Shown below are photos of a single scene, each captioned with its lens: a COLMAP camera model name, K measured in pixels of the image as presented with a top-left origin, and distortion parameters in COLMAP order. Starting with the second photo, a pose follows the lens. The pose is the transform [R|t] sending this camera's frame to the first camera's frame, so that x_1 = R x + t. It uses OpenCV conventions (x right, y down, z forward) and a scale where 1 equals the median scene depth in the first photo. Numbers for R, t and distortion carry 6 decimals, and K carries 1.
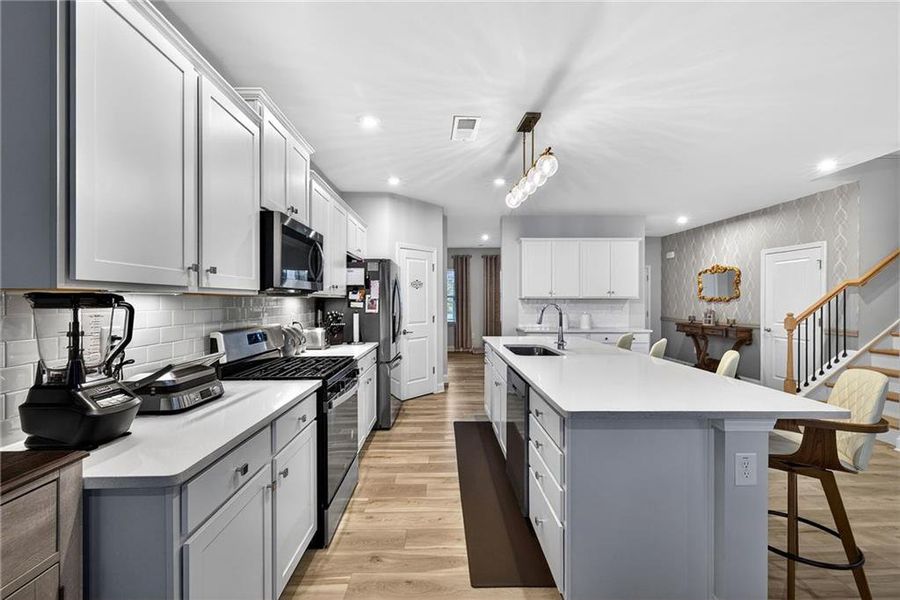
lens RADIAL K [[379.3, 0, 447.6], [0, 379.3, 300.4], [0, 0, 1]] dist [0.002006, -0.000534]
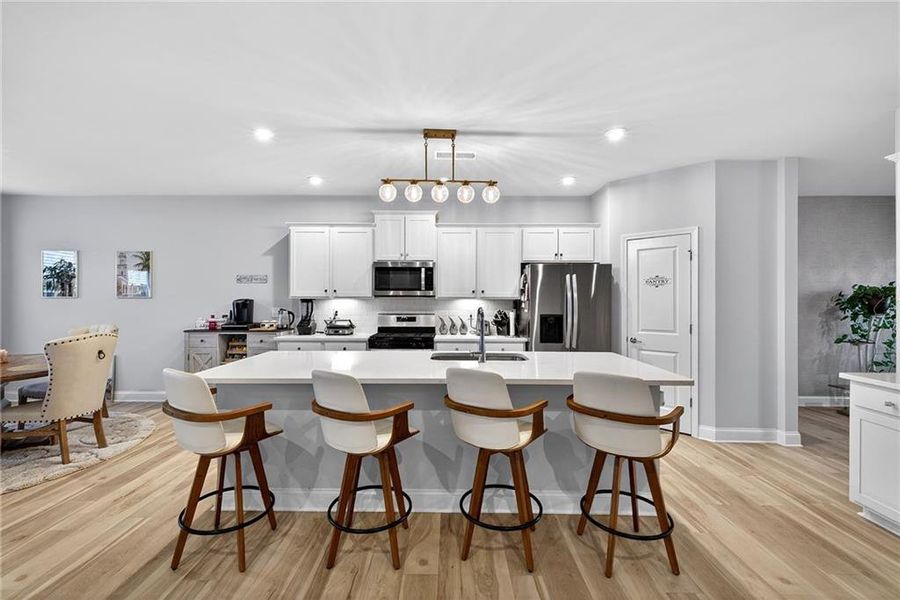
lens RADIAL K [[379.3, 0, 449.2], [0, 379.3, 295.9], [0, 0, 1]] dist [0.002006, -0.000534]
pose [[-0.016236, -0.005808, -0.999851, 0.848044], [0.000613, 0.999983, -0.005819, -0.007303], [0.999868, -0.000708, -0.016232, 0.690189]]
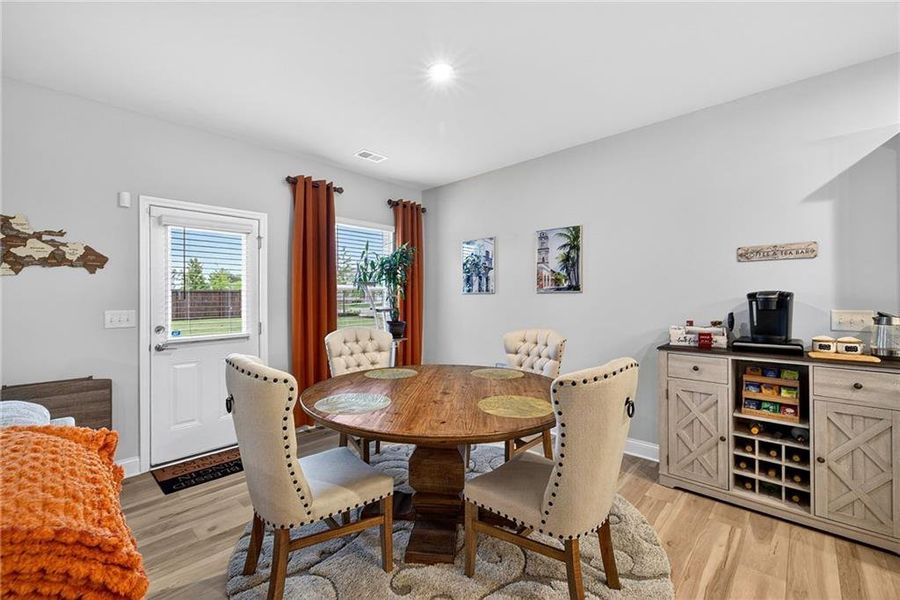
lens RADIAL K [[379.3, 0, 446.0], [0, 379.3, 295.6], [0, 0, 1]] dist [0.002006, -0.000534]
pose [[-0.702097, -0.000896, -0.712081, 0.484888], [0.005586, 0.999962, -0.006767, 0.002182], [0.712060, -0.008729, -0.702065, 0.131483]]
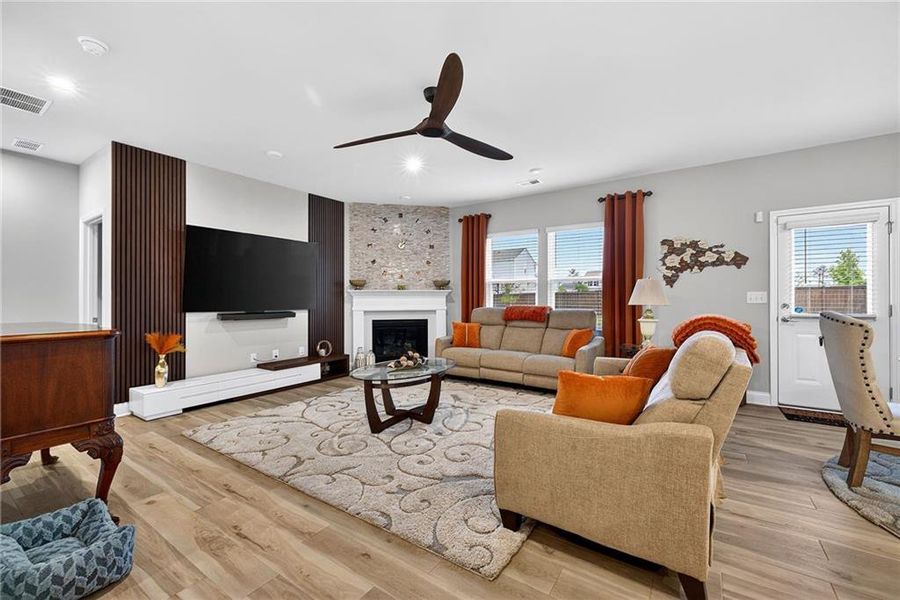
lens RADIAL K [[371.4, 0, 445.8], [0, 371.4, 299.6], [0, 0, 1]] dist [0.001147, -0.000665]
pose [[-0.812518, 0.002235, 0.582933, 0.505338], [0.000931, 0.999996, -0.002536, 0.040814], [-0.582936, -0.001518, -0.812517, 0.512035]]
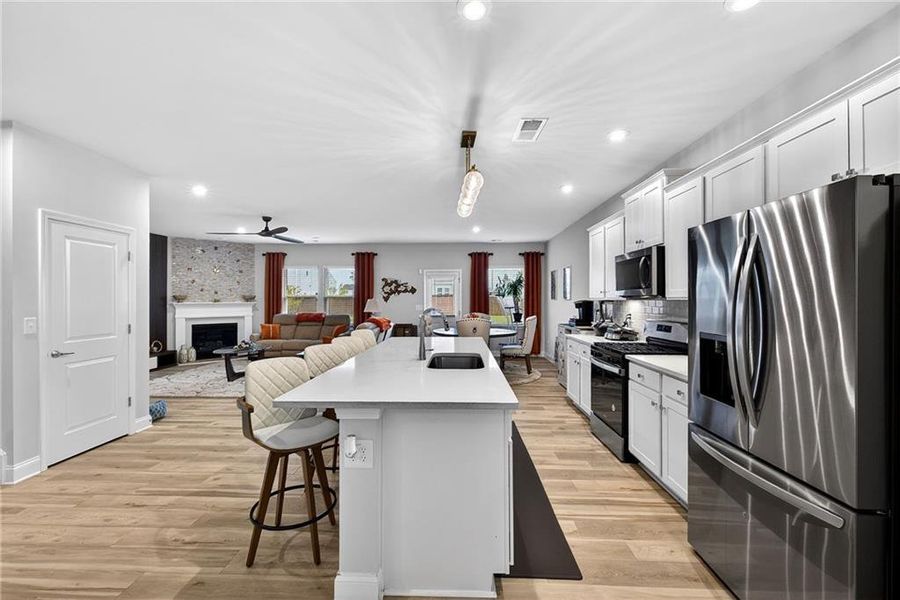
lens RADIAL K [[379.3, 0, 447.8], [0, 379.3, 298.4], [0, 0, 1]] dist [0.002006, -0.000534]
pose [[-0.998516, 0.002524, 0.054392, 0.141432], [0.002207, 0.999980, -0.005891, -0.005102], [-0.054406, -0.005762, -0.998502, 1.389816]]
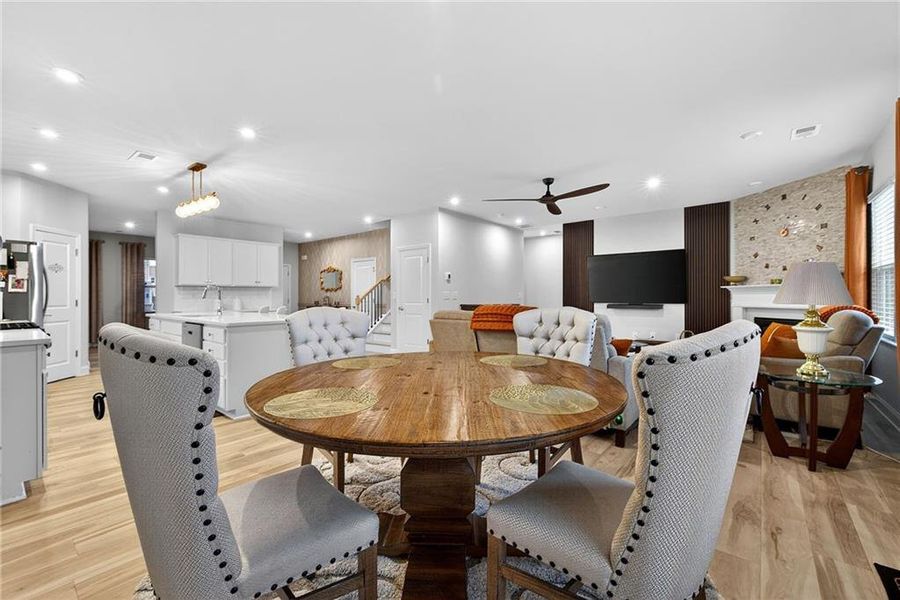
lens RADIAL K [[379.3, 0, 445.6], [0, 379.3, 296.1], [0, 0, 1]] dist [0.002006, -0.000534]
pose [[0.662758, 0.001642, 0.748831, -0.184238], [-0.000225, 0.999998, -0.001993, 0.041844], [-0.748833, 0.001152, 0.662758, -0.528829]]
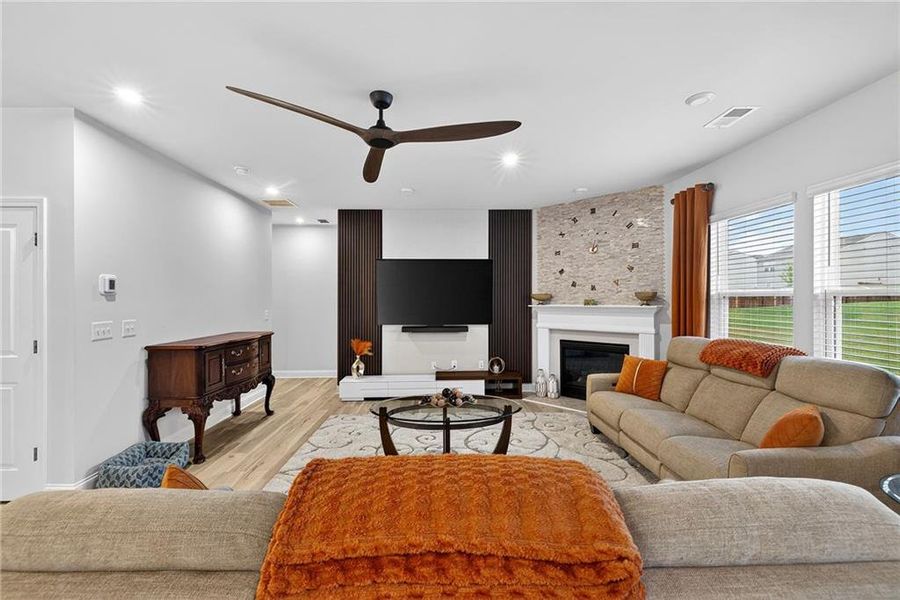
lens RADIAL K [[371.4, 0, 446.3], [0, 371.4, 300.1], [0, 0, 1]] dist [0.001147, -0.000665]
pose [[-0.002998, -0.003132, 0.999991, 0.343483], [-0.000216, 0.999995, 0.003132, -0.016730], [-0.999995, -0.000206, -0.002999, -0.087182]]
